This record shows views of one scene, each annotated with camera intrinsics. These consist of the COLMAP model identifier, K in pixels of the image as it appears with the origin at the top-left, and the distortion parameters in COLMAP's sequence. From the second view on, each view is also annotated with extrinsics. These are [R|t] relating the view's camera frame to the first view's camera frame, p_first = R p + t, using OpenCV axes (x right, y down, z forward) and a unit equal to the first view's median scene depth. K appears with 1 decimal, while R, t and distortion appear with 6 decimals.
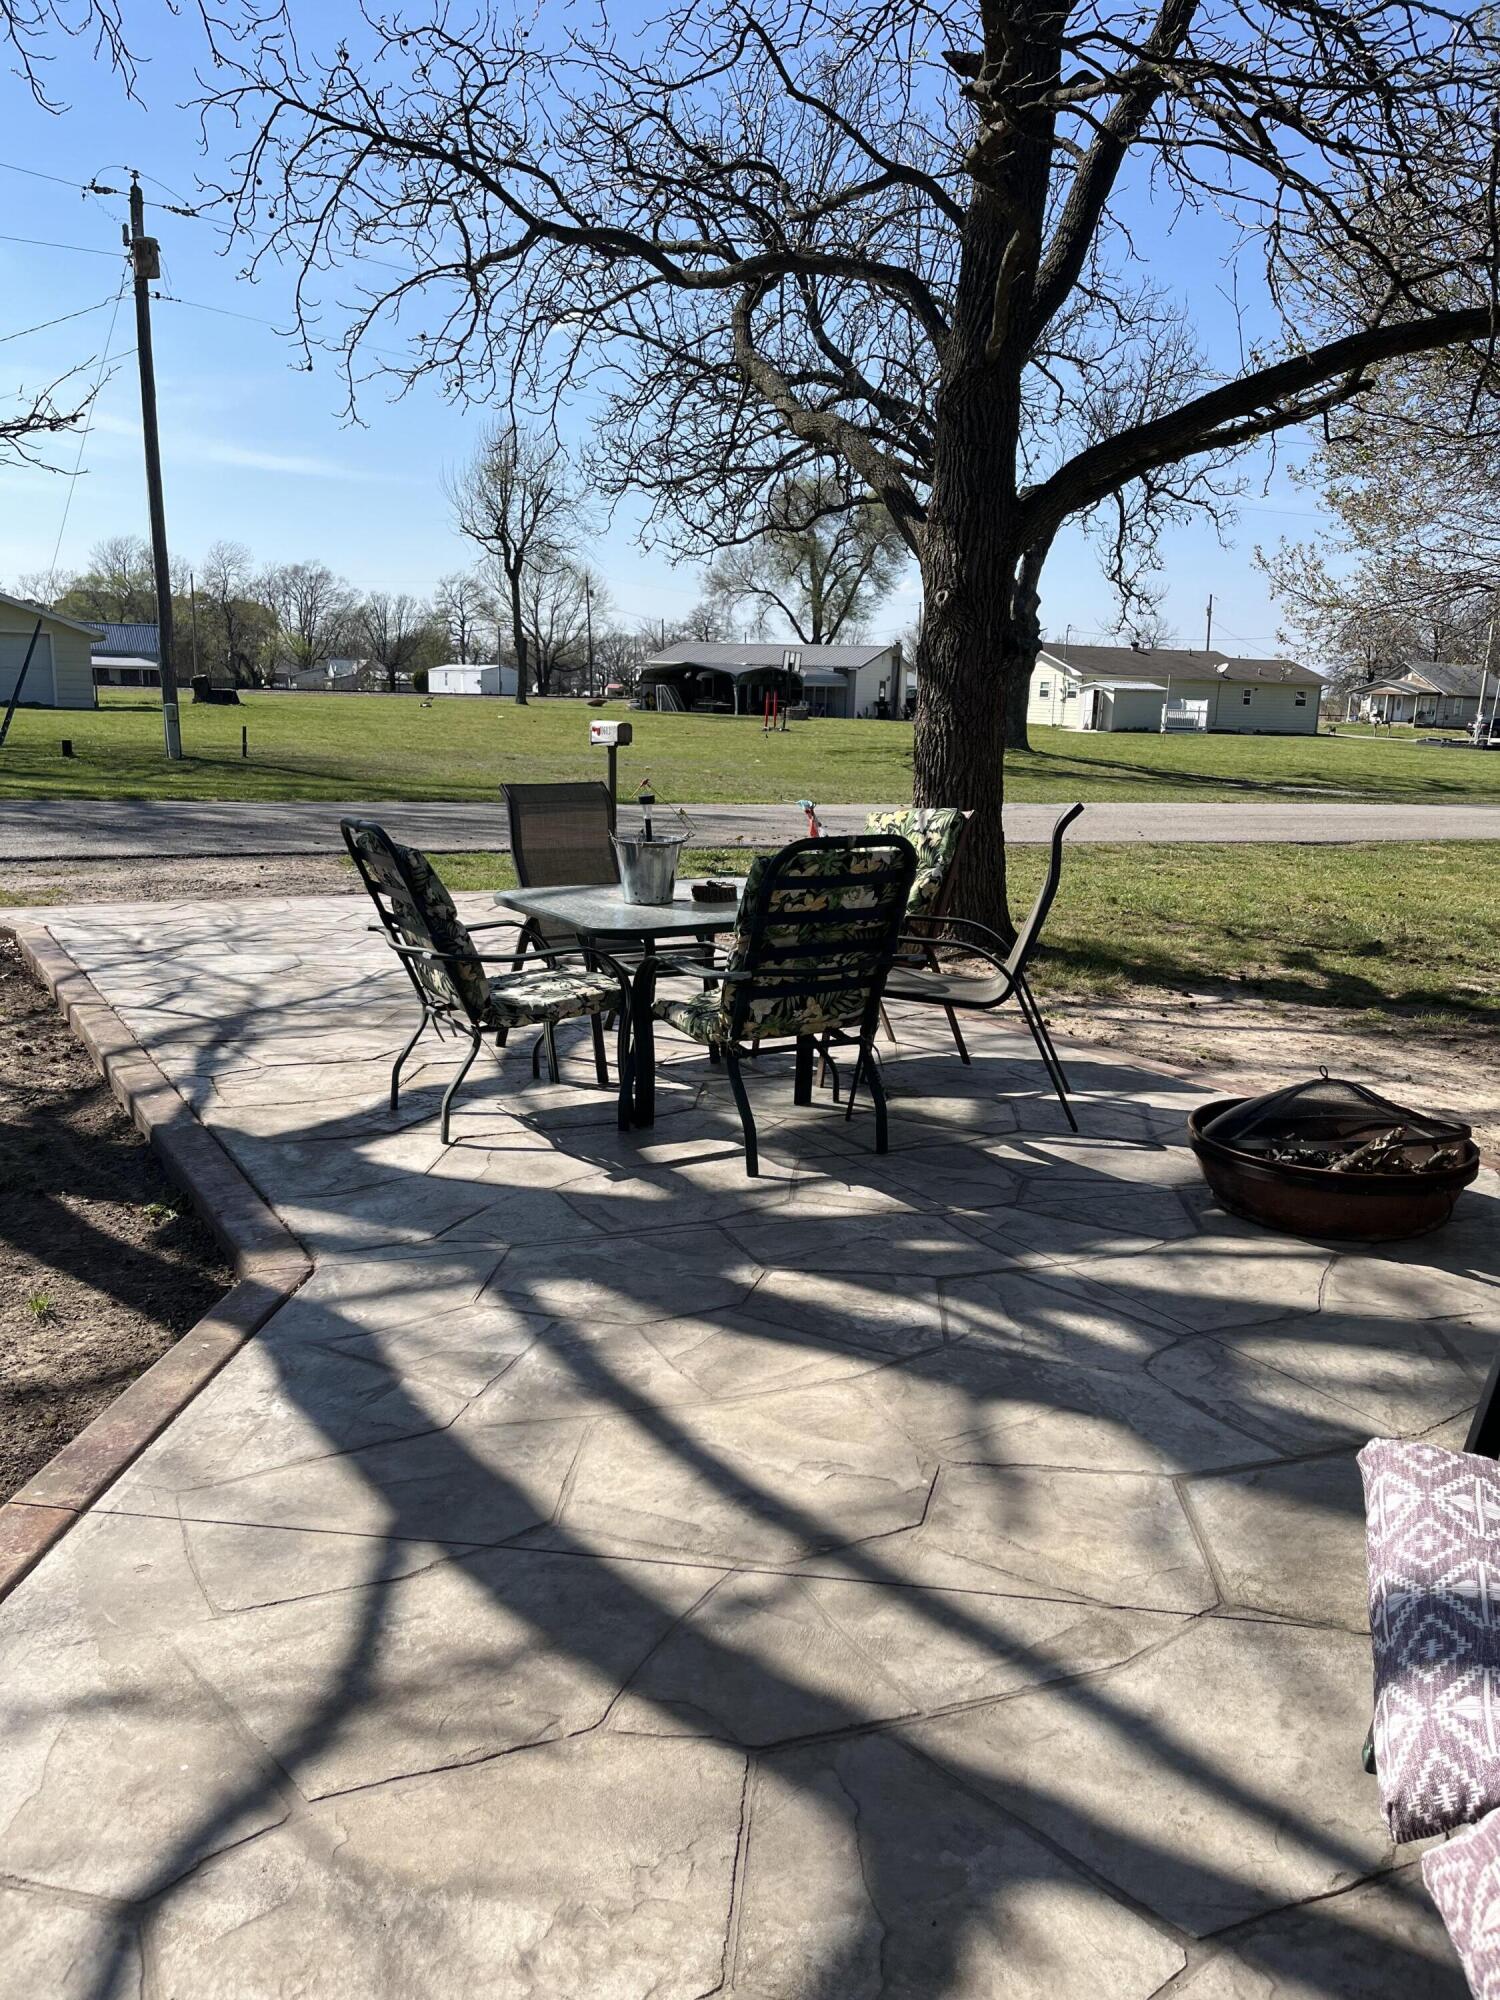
lens RADIAL K [[1520.3, 0, 752.0], [0, 1520.3, 1005.8], [0, 0, 1]] dist [0.055172, -0.092382]
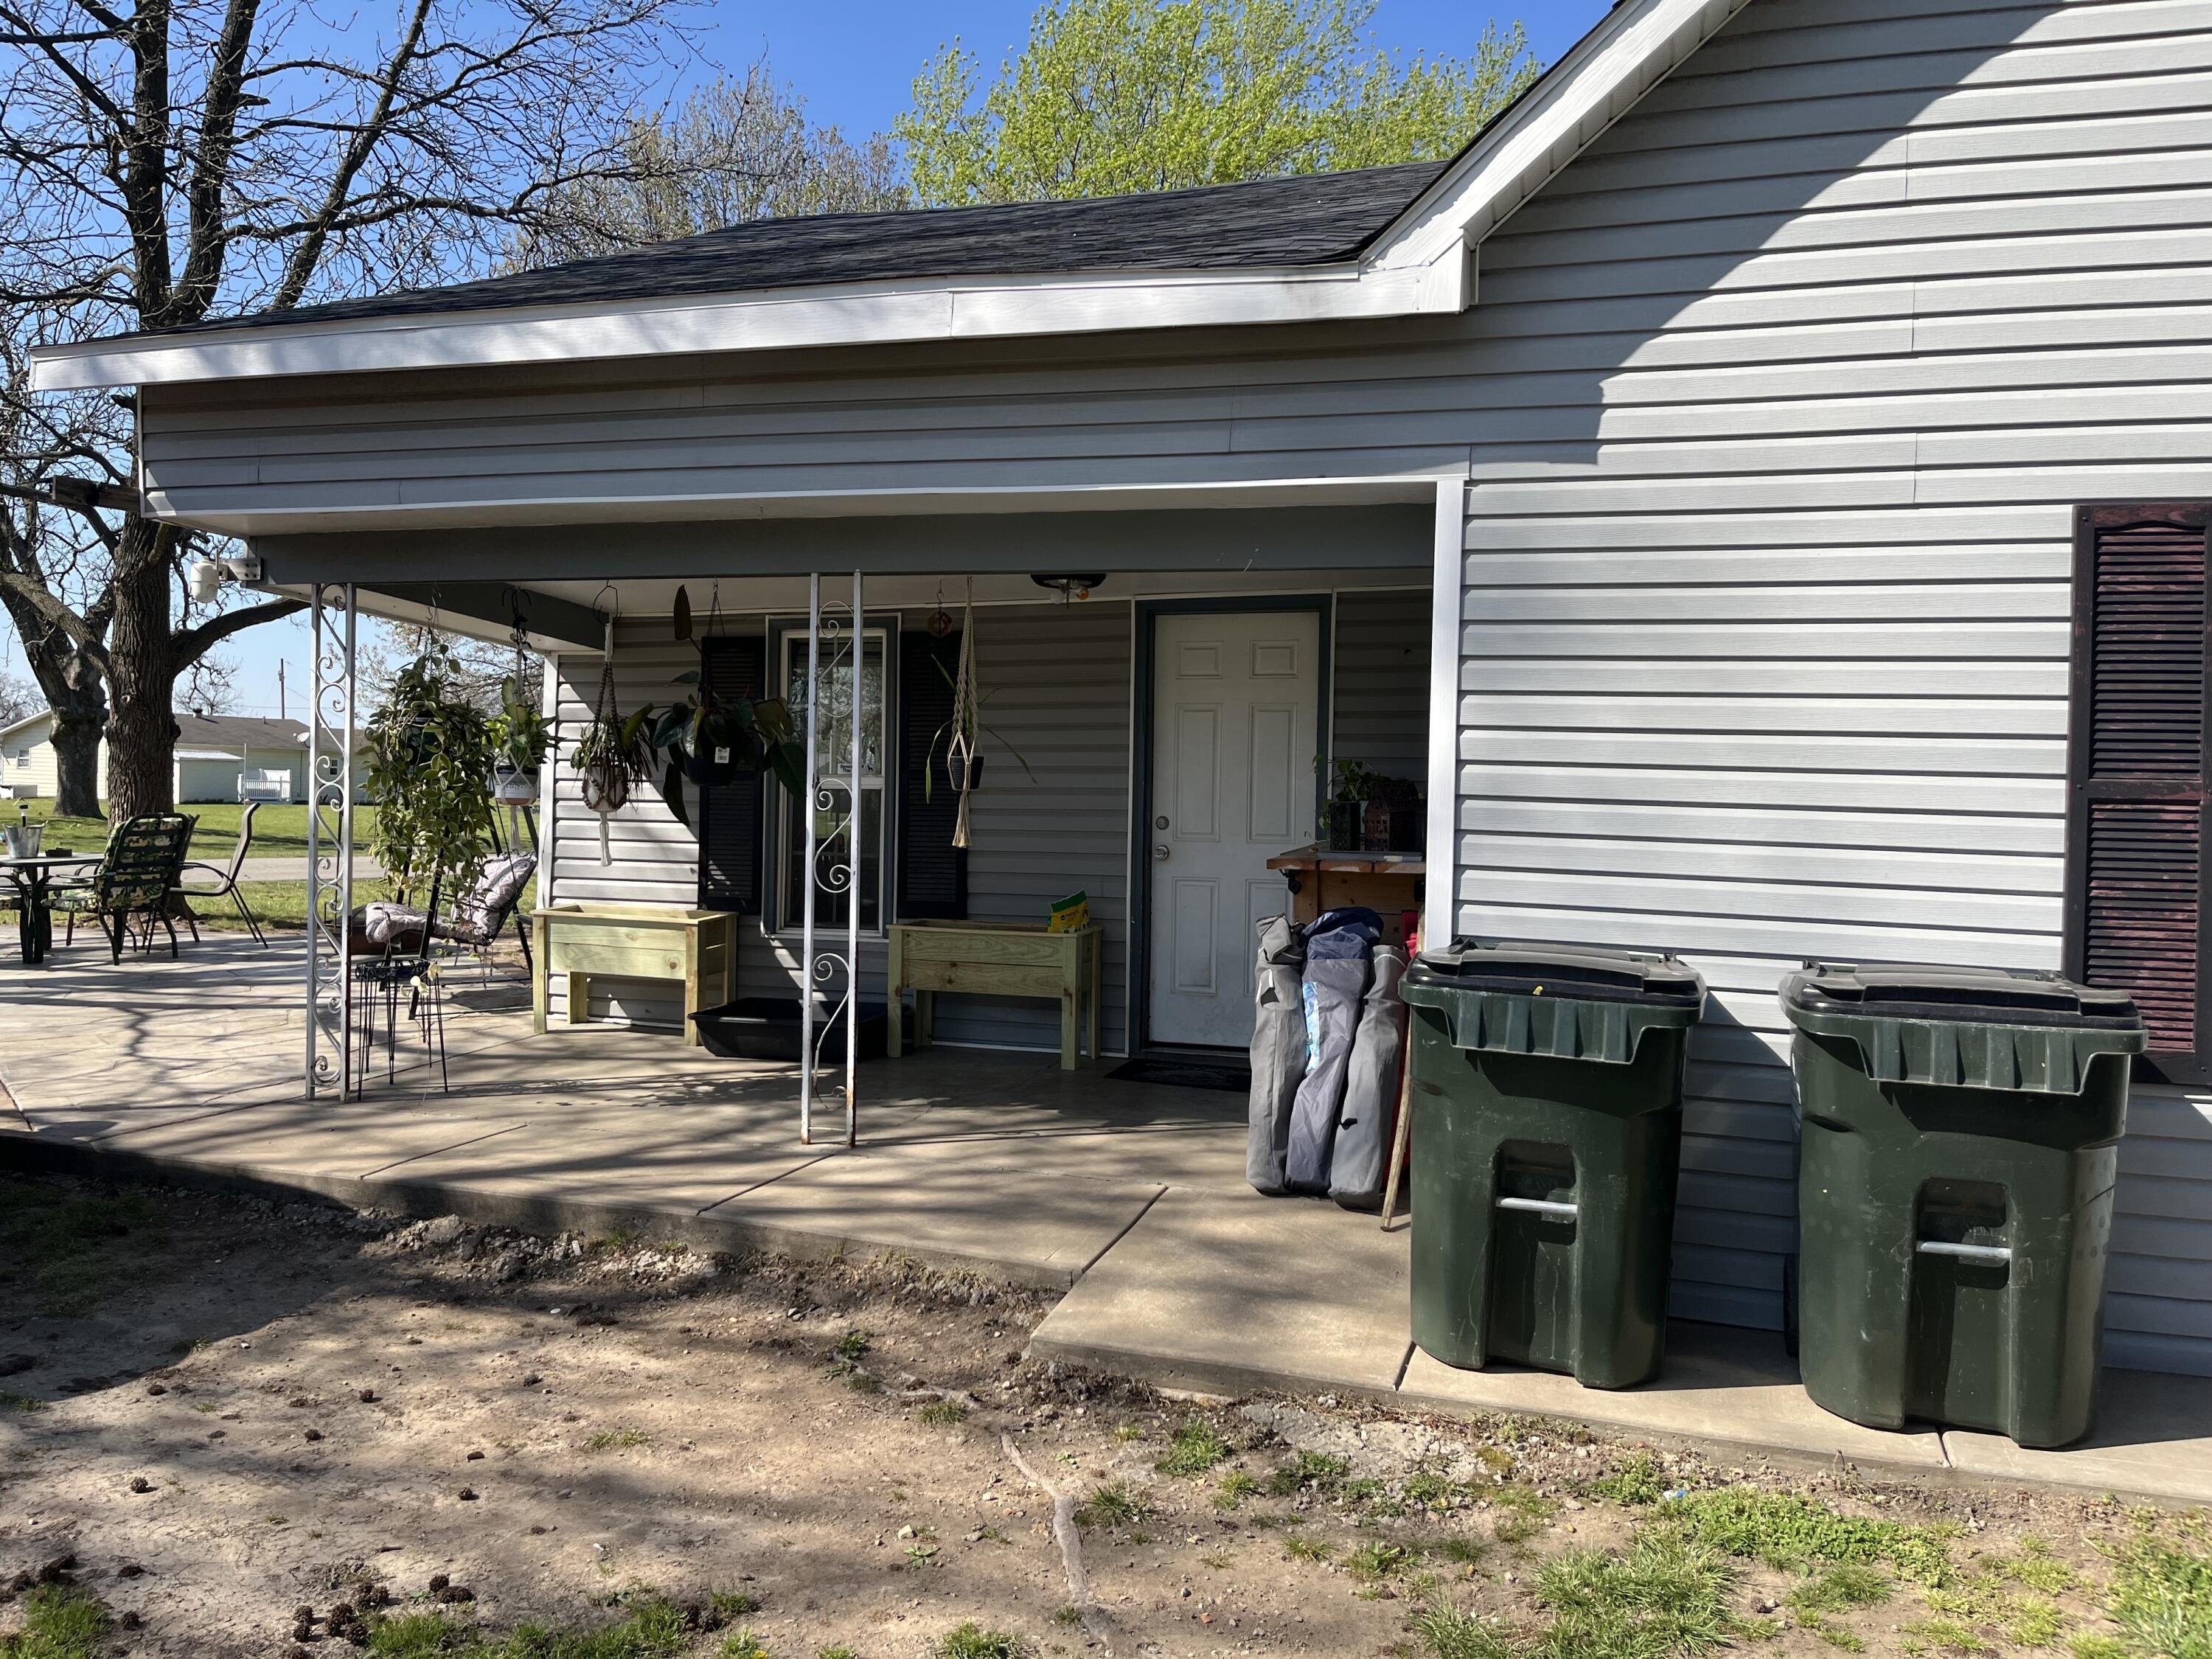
lens RADIAL K [[1681.4, 0, 1107.5], [0, 1681.4, 831.0], [0, 0, 1]] dist [0.055172, -0.092382]
pose [[0.741435, -0.028441, 0.670421, -0.124898], [0.136256, 0.984668, -0.108915, 0.082476], [-0.657045, 0.172102, 0.733943, -0.388928]]
